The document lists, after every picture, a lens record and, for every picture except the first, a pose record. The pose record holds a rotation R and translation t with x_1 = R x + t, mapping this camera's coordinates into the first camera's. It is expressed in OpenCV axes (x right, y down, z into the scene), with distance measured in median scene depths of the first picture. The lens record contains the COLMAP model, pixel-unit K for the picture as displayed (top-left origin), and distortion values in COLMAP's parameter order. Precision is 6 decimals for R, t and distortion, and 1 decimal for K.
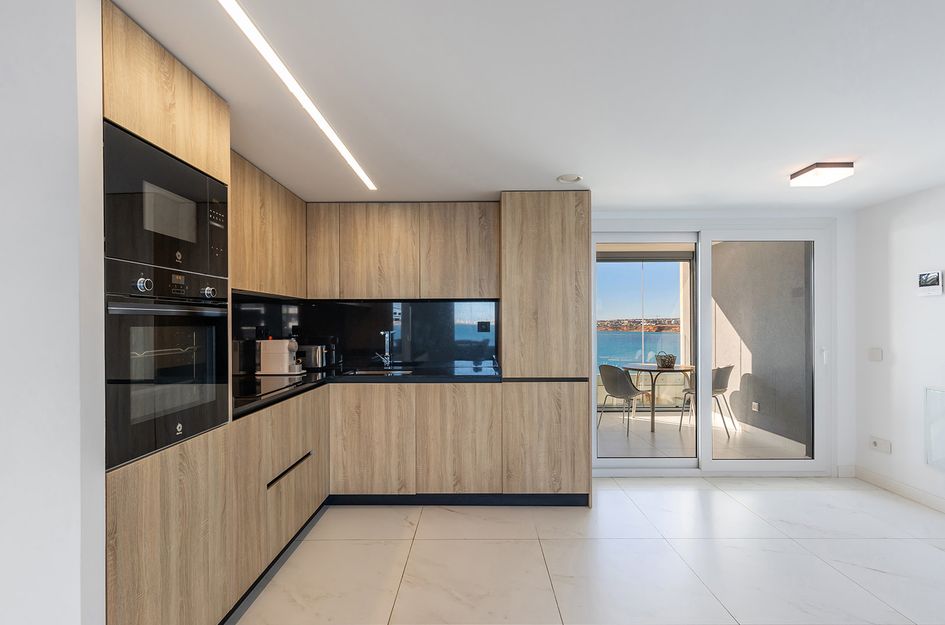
lens RADIAL K [[434.7, 0, 477.0], [0, 434.7, 324.0], [0, 0, 1]] dist [0.000561, 0.000142]
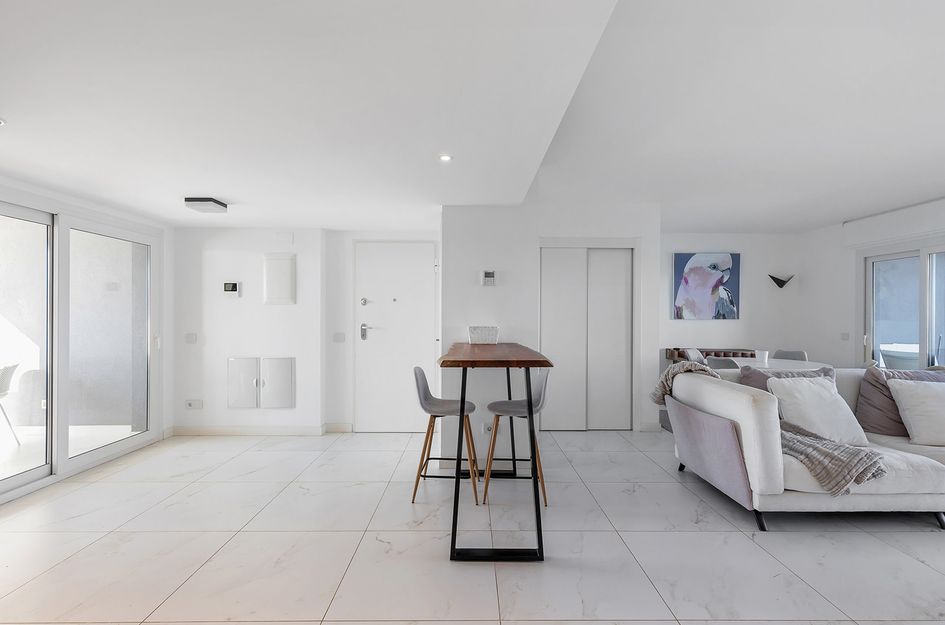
lens RADIAL K [[427.2, 0, 472.5], [0, 427.2, 312.5], [0, 0, 1]] dist [0.001776, 0.000091]
pose [[-0.009533, 0.008477, 0.999919, -0.478060], [-0.002677, 0.999960, -0.008502, -0.001548], [-0.999951, -0.002757, -0.009510, 0.157100]]
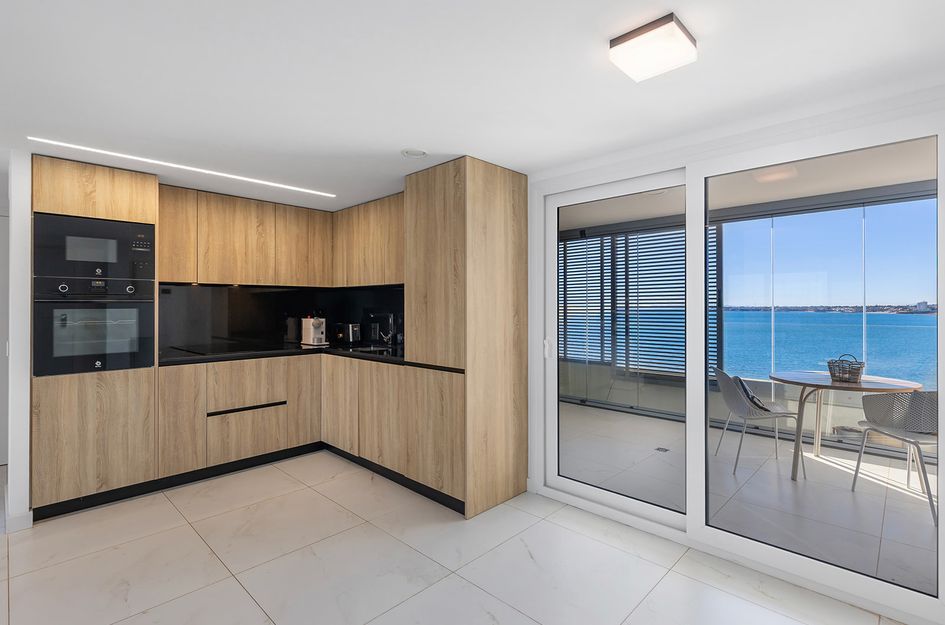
lens RADIAL K [[449.8, 0, 475.7], [0, 449.8, 302.7], [0, 0, 1]] dist [0.000920, -0.000078]
pose [[0.722931, -0.001377, -0.690919, 0.898256], [-0.001231, 0.999994, -0.003281, -0.008343], [0.690919, 0.003222, 0.722925, 0.359338]]
